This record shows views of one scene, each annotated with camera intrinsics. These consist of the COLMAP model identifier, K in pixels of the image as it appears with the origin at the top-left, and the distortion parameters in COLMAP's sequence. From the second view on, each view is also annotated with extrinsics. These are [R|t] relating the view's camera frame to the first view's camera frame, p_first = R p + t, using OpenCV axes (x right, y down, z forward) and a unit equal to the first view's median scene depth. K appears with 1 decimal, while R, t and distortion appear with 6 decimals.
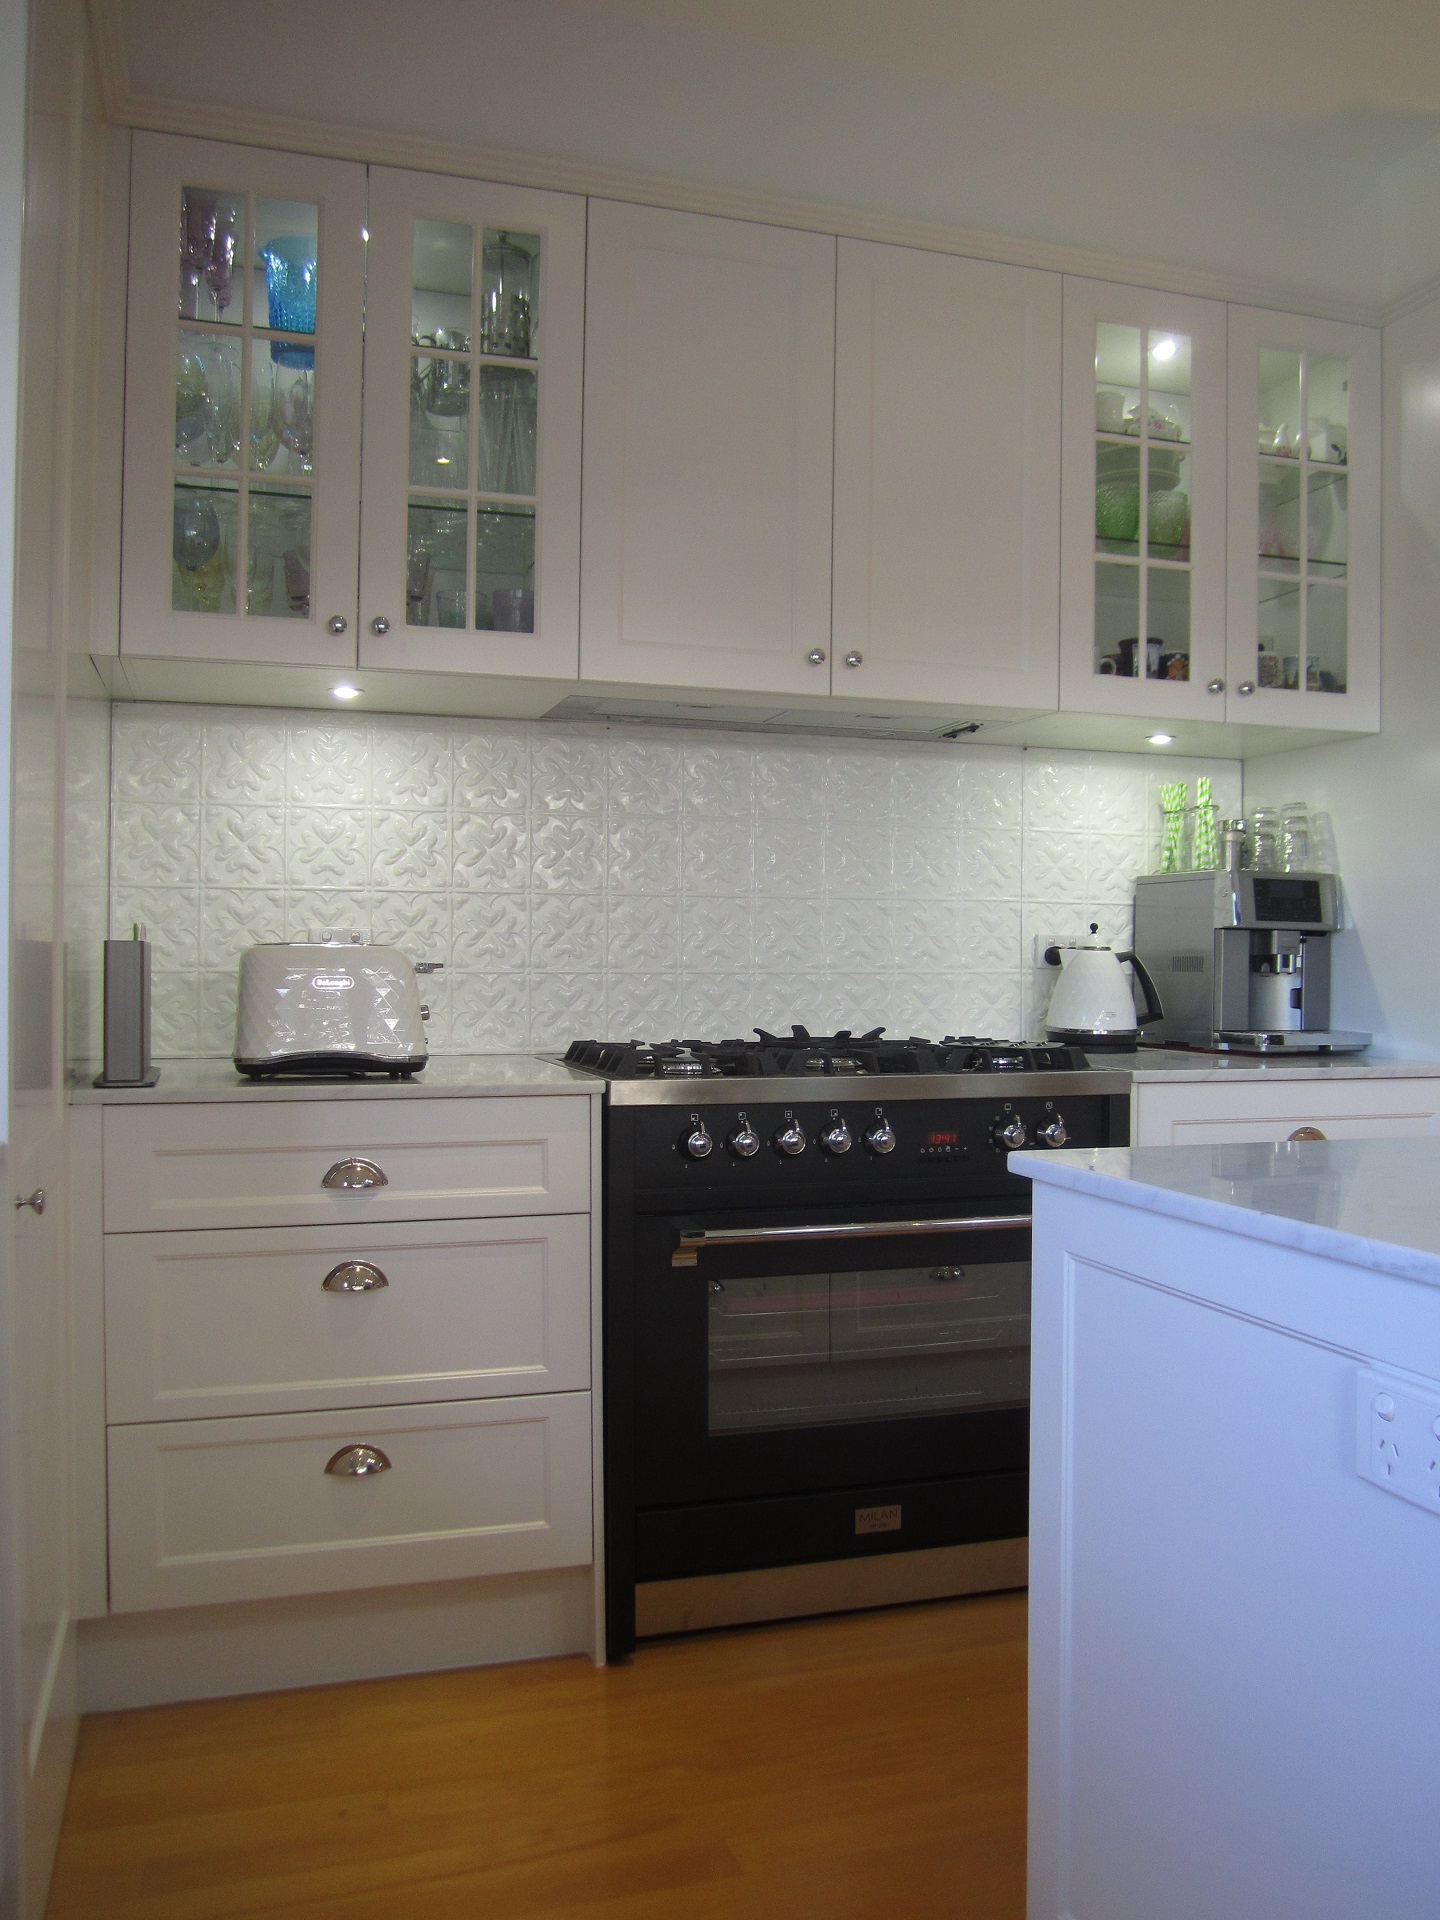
lens RADIAL K [[1570.0, 0, 716.7], [0, 1570.0, 965.0], [0, 0, 1]] dist [-0.056697, 0.027345]
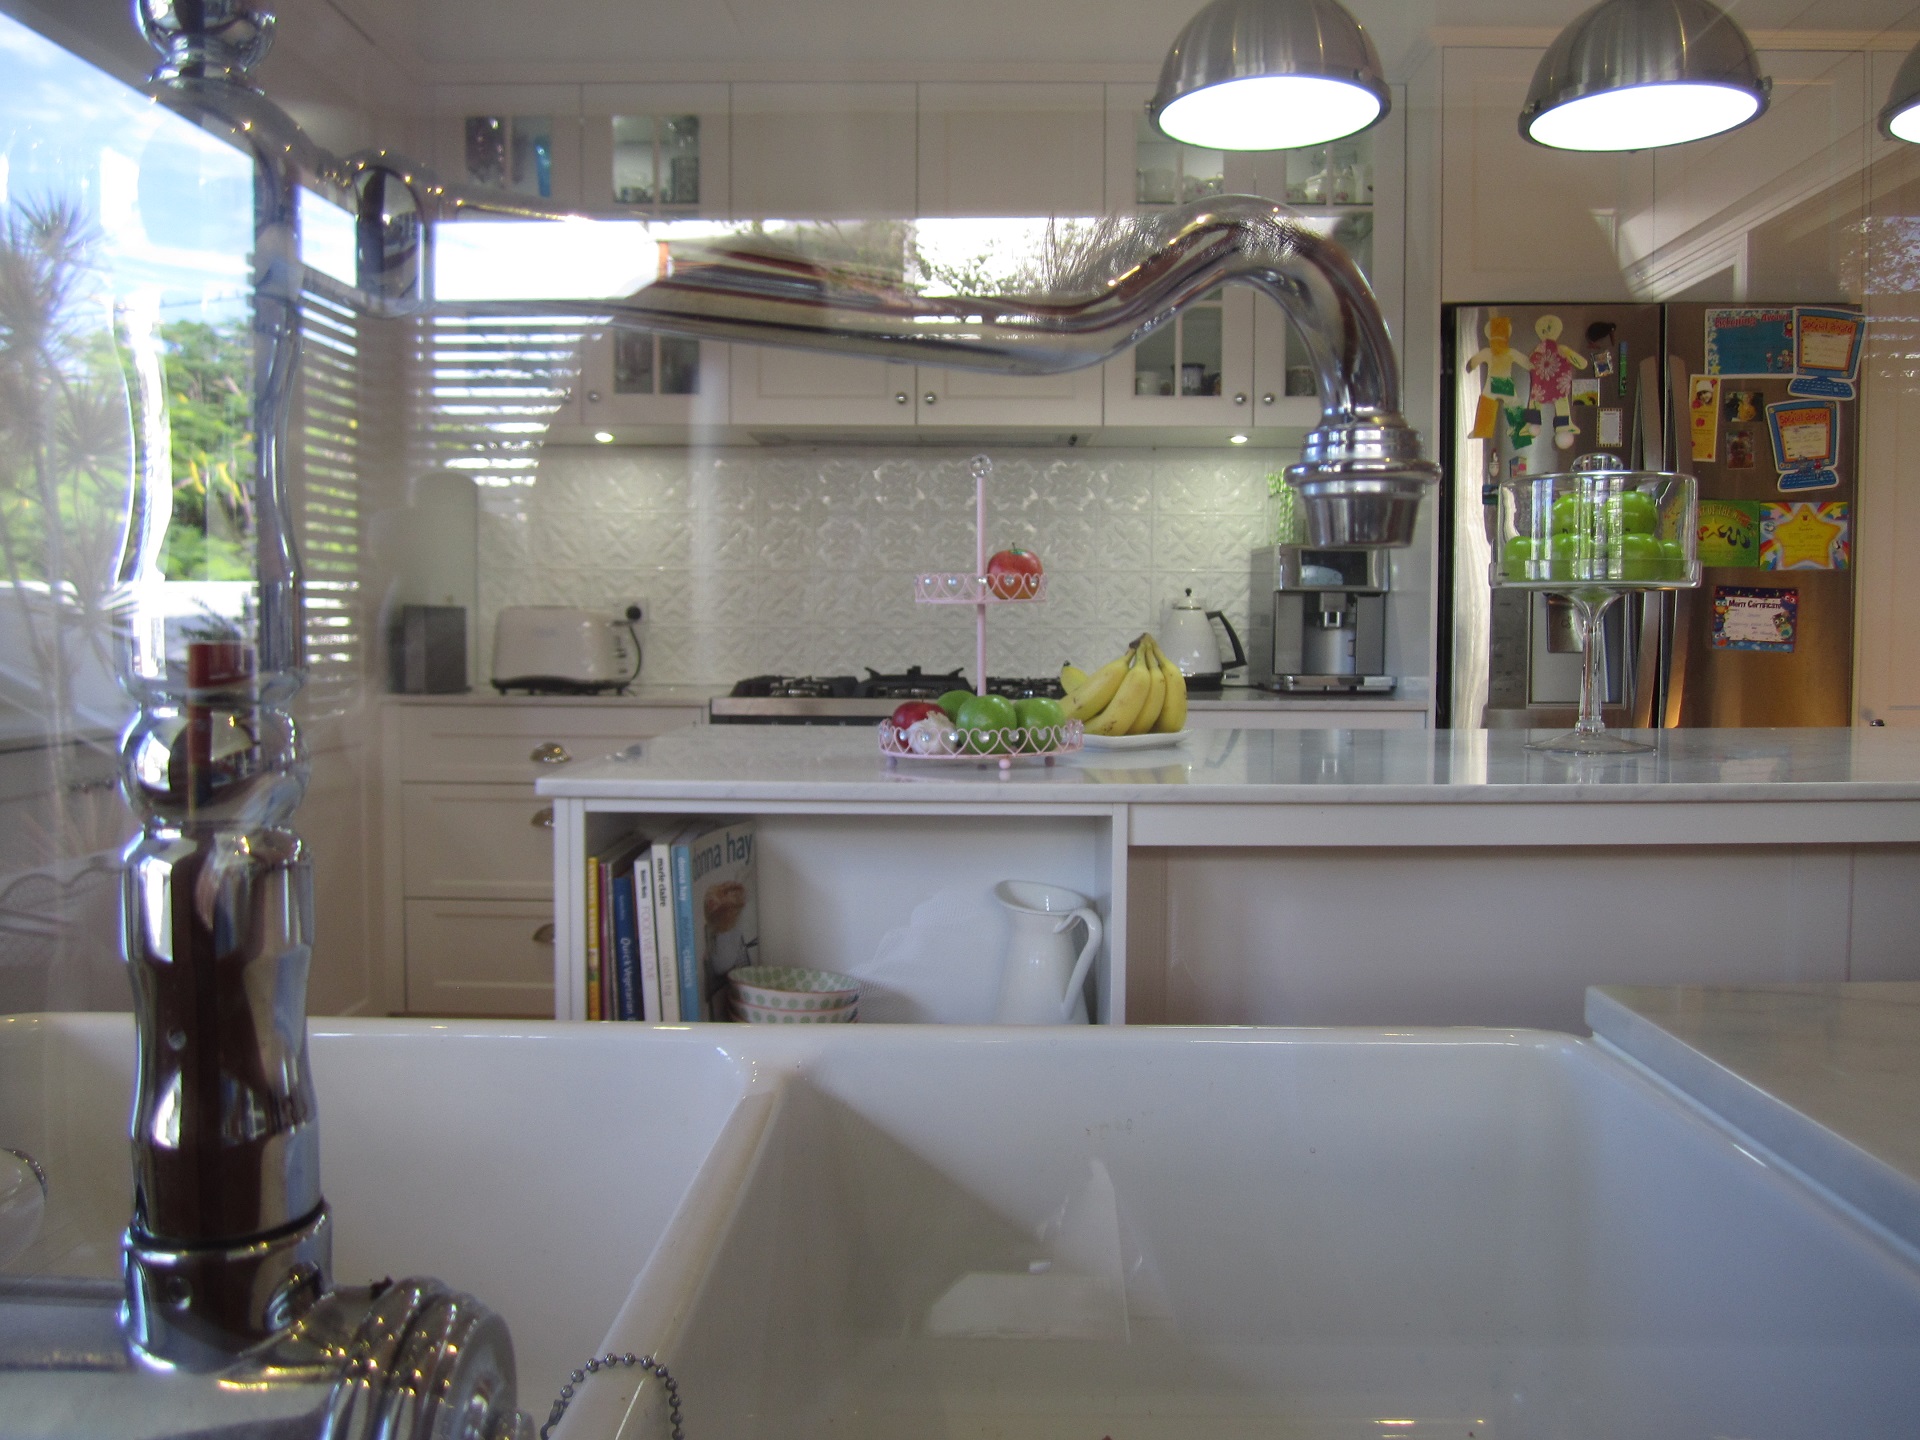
lens RADIAL K [[1570.0, 0, 965.2], [0, 1570.0, 712.8], [0, 0, 1]] dist [-0.056697, 0.027345]
pose [[0.950866, 0.014612, -0.309259, 0.487274], [0.001067, 0.998725, 0.050467, 0.010434], [0.309602, -0.048317, 0.949638, -0.276522]]
